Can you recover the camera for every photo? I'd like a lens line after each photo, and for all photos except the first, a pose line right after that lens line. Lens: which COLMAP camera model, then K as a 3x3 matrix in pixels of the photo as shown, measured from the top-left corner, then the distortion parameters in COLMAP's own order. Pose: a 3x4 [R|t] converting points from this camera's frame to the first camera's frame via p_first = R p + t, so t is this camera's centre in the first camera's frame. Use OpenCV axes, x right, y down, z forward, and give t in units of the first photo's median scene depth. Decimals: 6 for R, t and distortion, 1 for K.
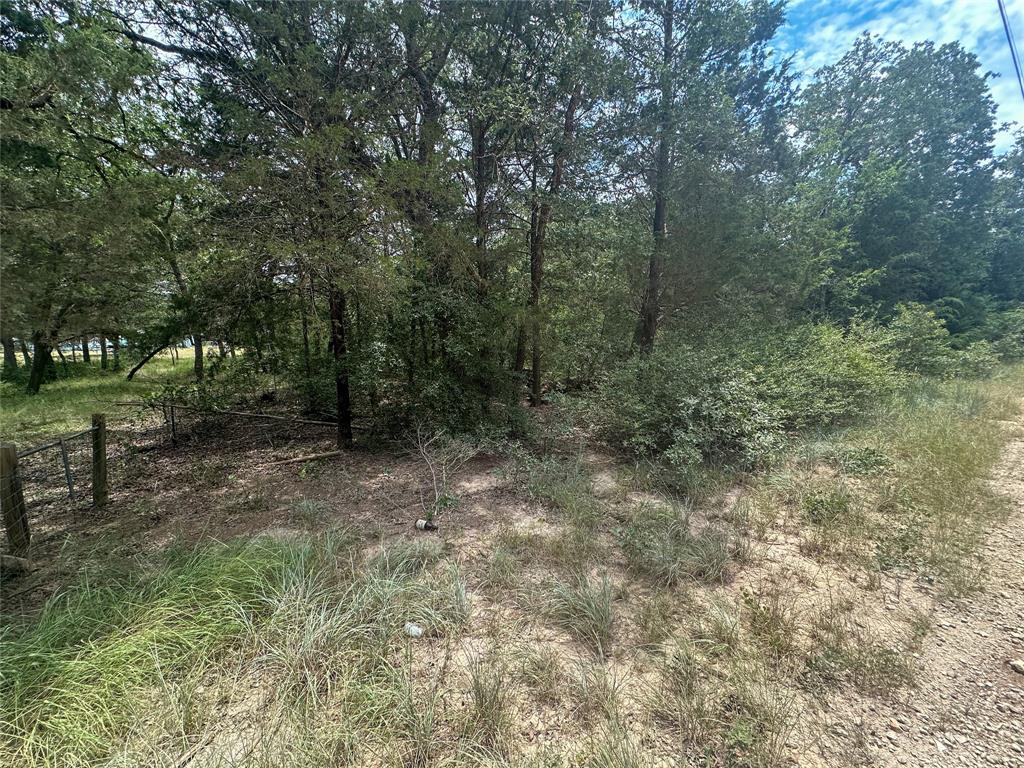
lens RADIAL K [[410.0, 0, 509.3], [0, 410.0, 388.1], [0, 0, 1]] dist [-0.001190, 0.000822]
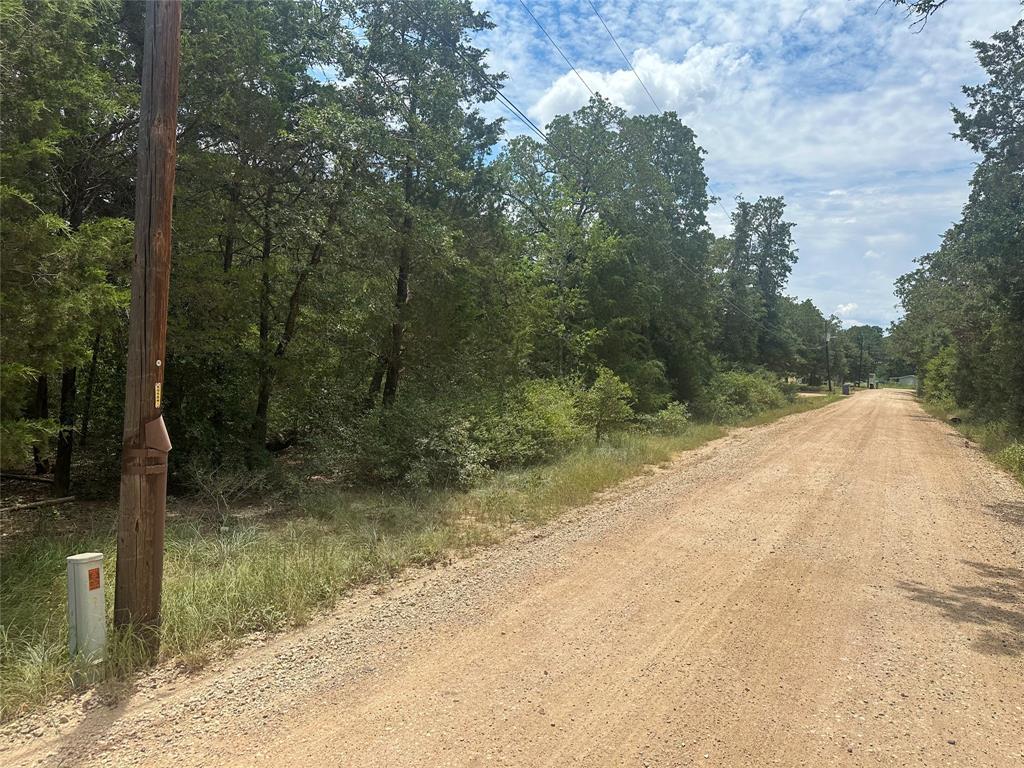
lens RADIAL K [[717.4, 0, 511.3], [0, 717.4, 387.0], [0, 0, 1]] dist [0.005974, 0.000486]
pose [[0.874670, 0.045768, 0.482554, -0.260260], [0.002664, 0.995063, -0.099206, 0.052734], [-0.484712, 0.088058, 0.870230, -0.699977]]
